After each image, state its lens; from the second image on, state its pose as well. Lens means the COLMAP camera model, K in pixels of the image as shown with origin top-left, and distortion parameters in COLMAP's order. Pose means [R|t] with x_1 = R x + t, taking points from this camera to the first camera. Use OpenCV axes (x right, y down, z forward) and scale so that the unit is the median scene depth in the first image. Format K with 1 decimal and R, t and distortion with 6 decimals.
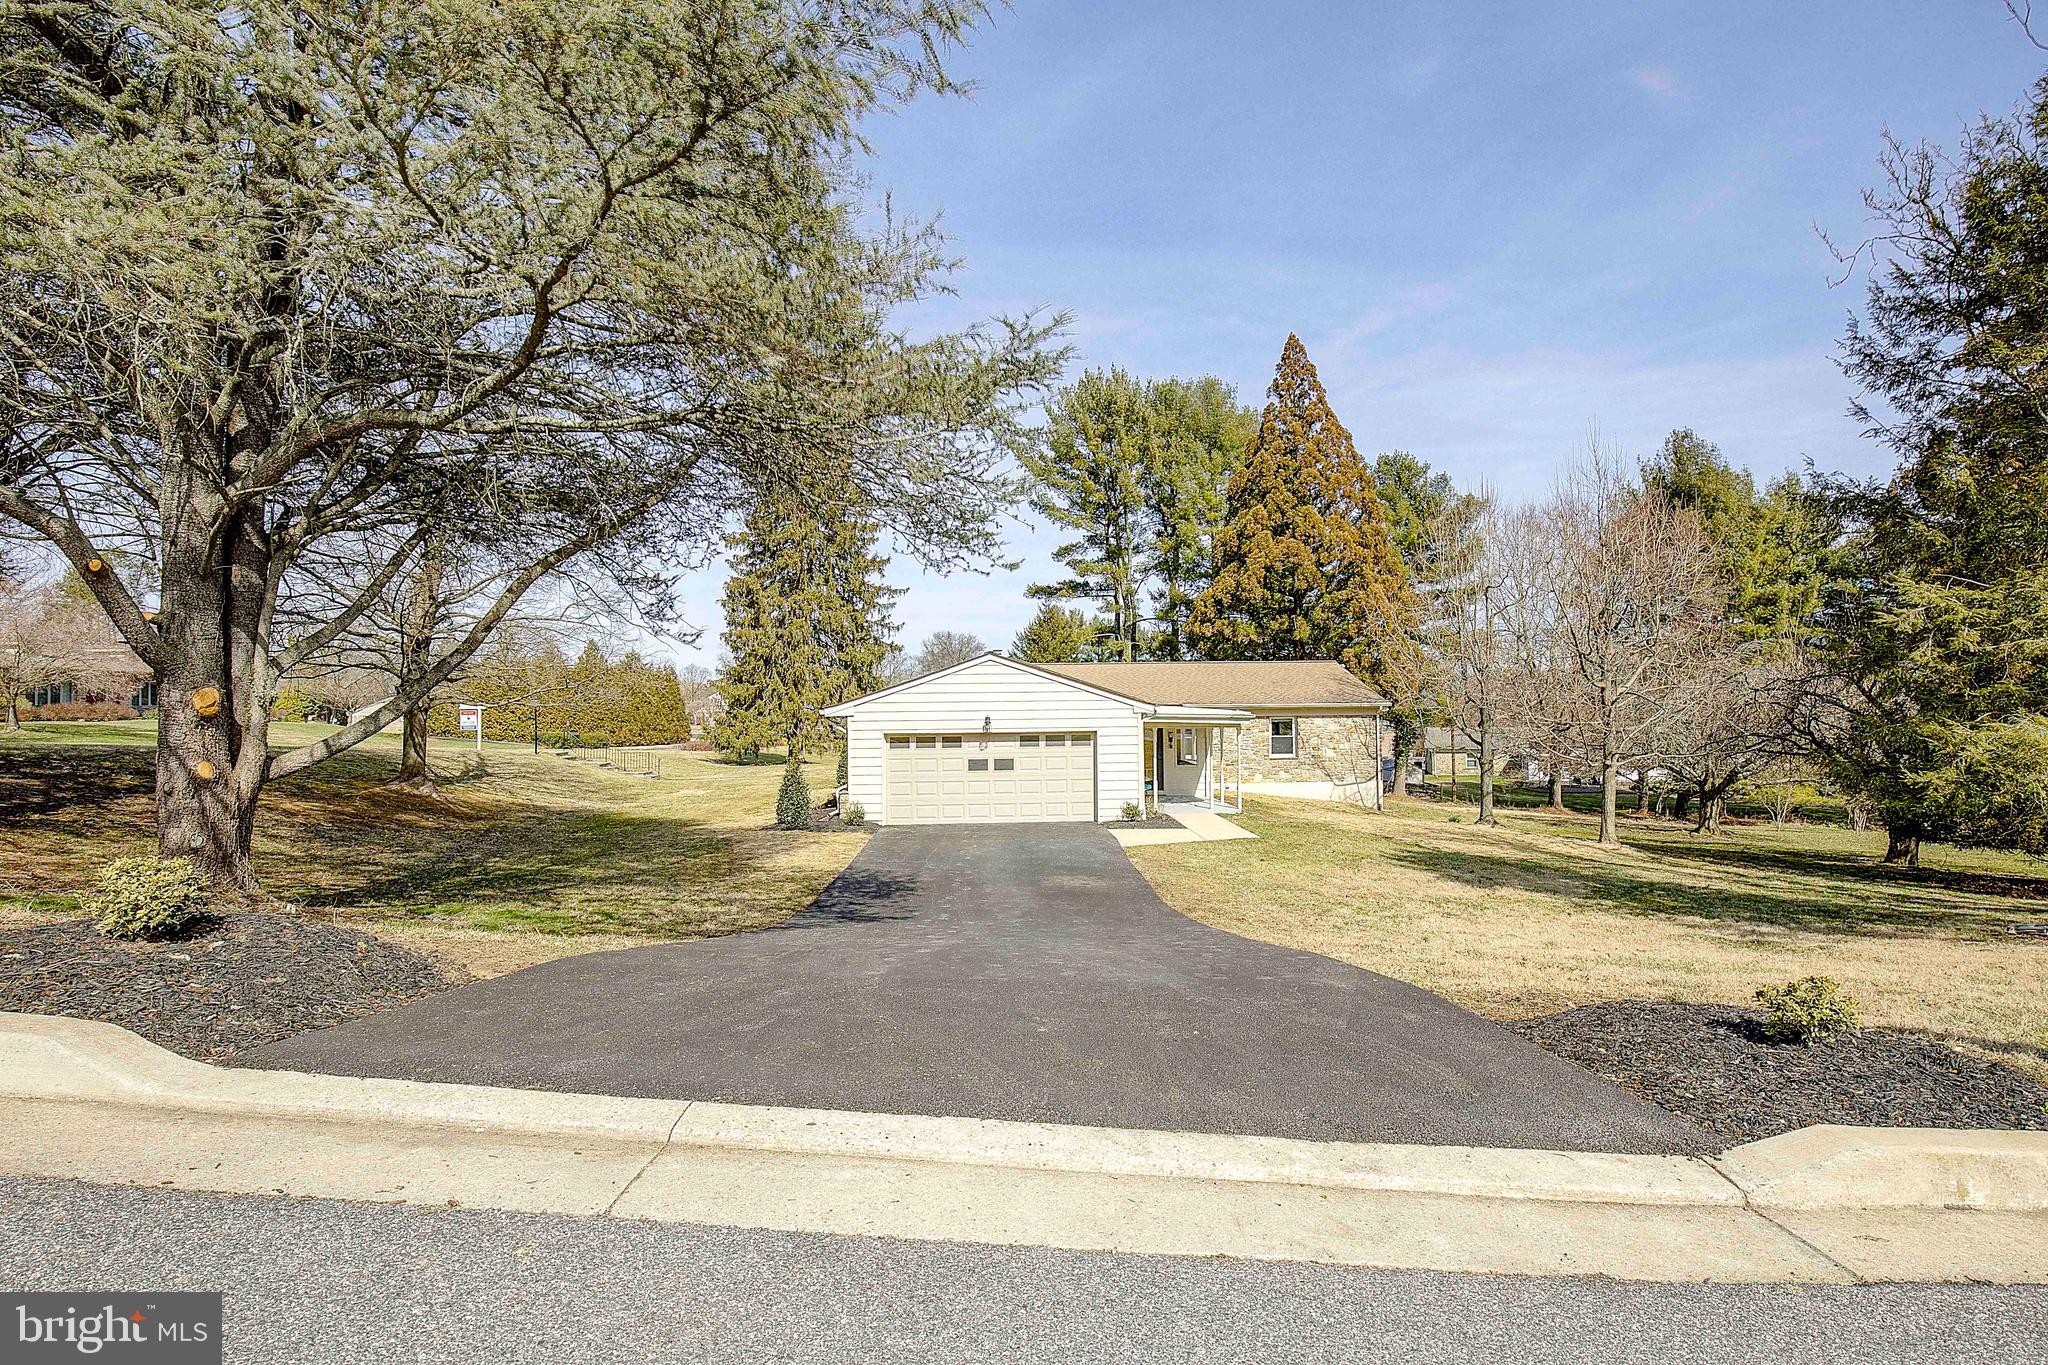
lens RADIAL K [[934.7, 0, 1053.4], [0, 934.7, 704.9], [0, 0, 1]] dist [-0.022528, 0.000492]
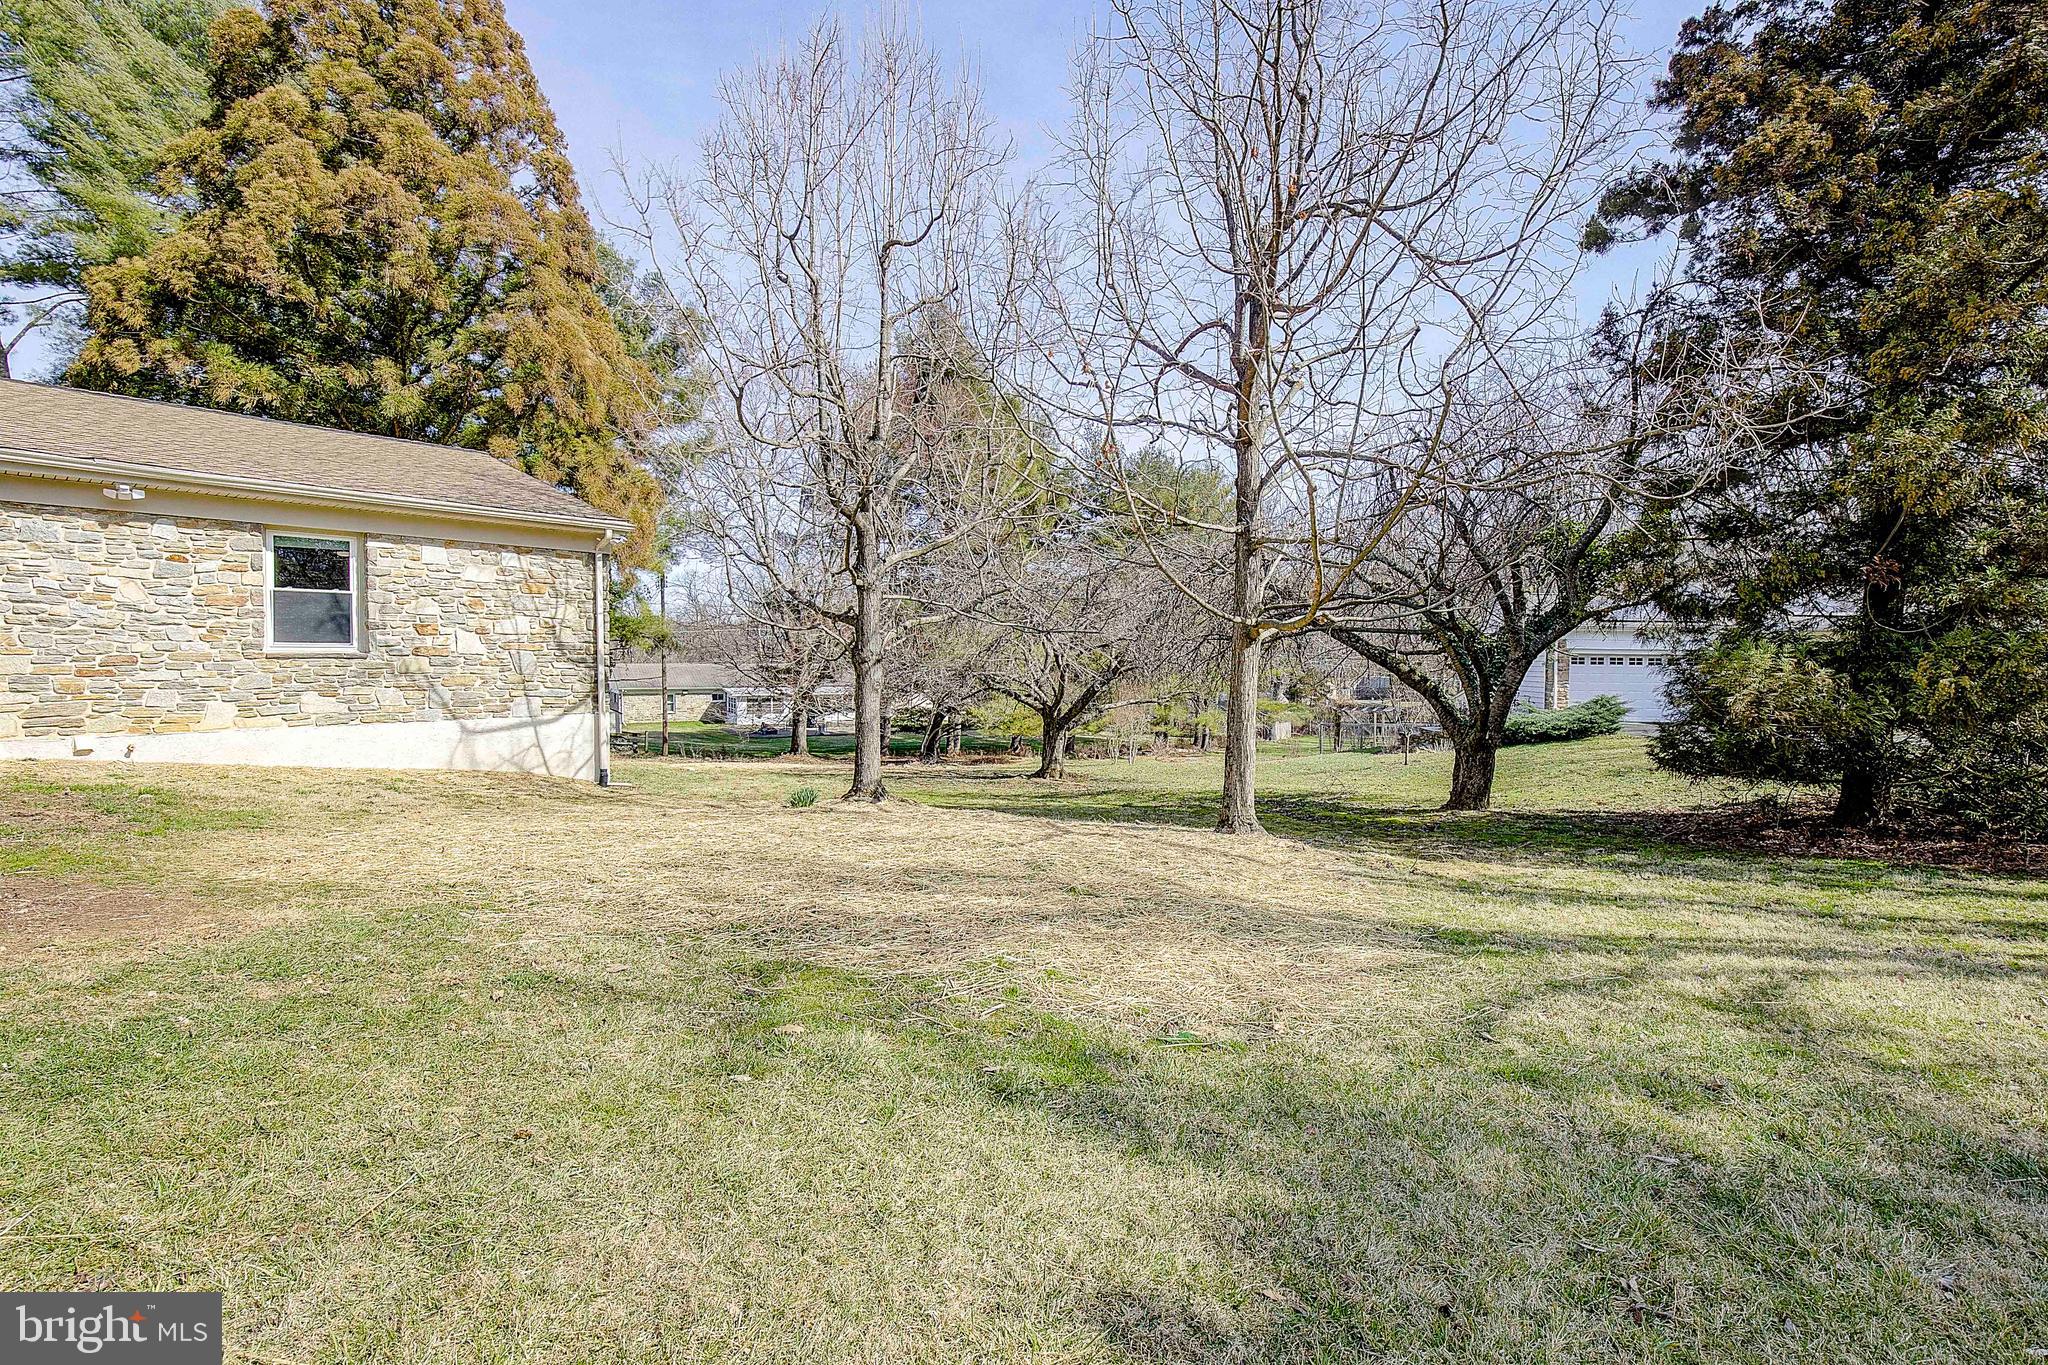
lens RADIAL K [[934.7, 0, 1053.4], [0, 934.7, 704.9], [0, 0, 1]] dist [-0.022528, 0.000492]
pose [[0.659641, -0.017957, 0.751367, 0.153700], [-0.018199, 0.999040, 0.039854, 0.051109], [-0.751361, -0.039963, 0.658680, 0.519299]]
